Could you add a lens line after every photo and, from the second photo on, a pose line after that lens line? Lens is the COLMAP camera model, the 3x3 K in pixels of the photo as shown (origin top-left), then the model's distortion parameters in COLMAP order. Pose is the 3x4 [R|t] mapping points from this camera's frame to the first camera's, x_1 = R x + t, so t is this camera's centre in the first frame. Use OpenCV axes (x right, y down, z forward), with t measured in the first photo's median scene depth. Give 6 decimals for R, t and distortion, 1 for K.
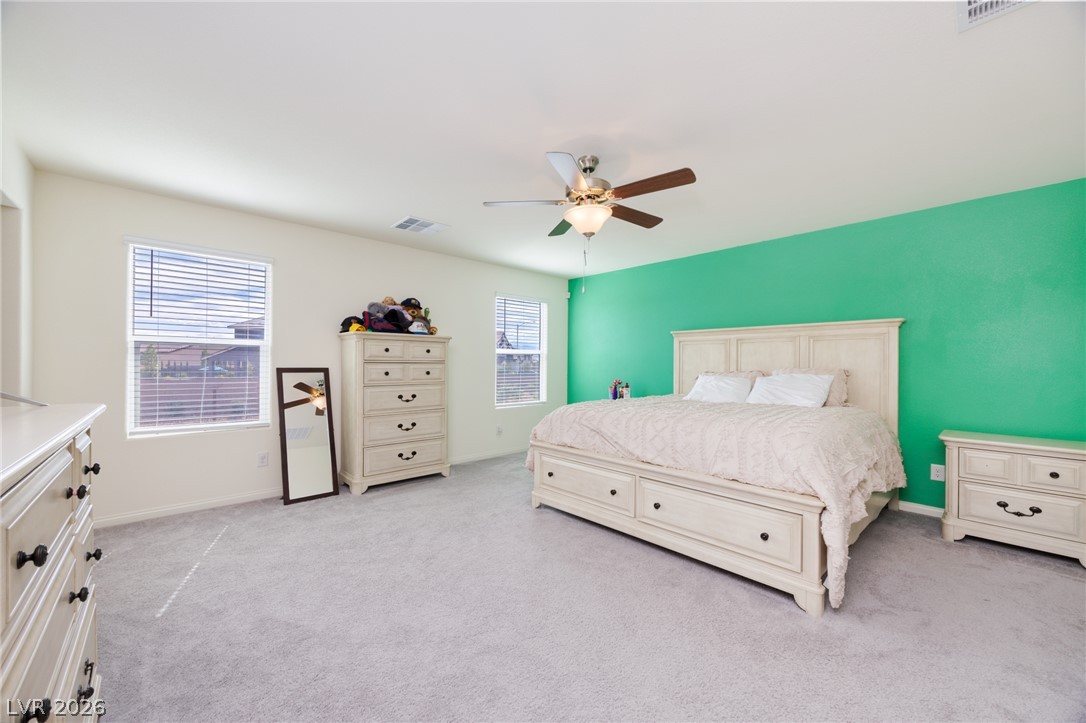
lens RADIAL K [[418.8, 0, 534.8], [0, 418.8, 367.4], [0, 0, 1]] dist [-0.000721, -0.000005]
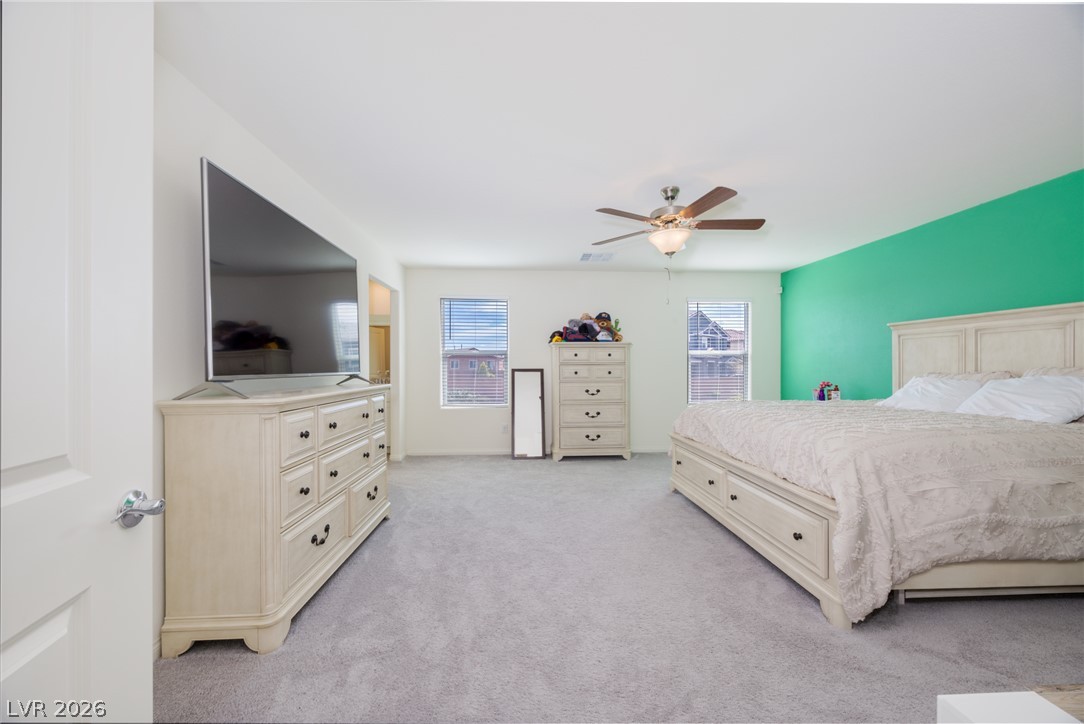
lens RADIAL K [[418.0, 0, 533.8], [0, 418.0, 367.9], [0, 0, 1]] dist [-0.000721, -0.000005]
pose [[0.763679, -0.003879, -0.645585, 0.376832], [0.002386, 0.999992, -0.003186, 0.002629], [0.645592, 0.000893, 0.763682, -0.086999]]
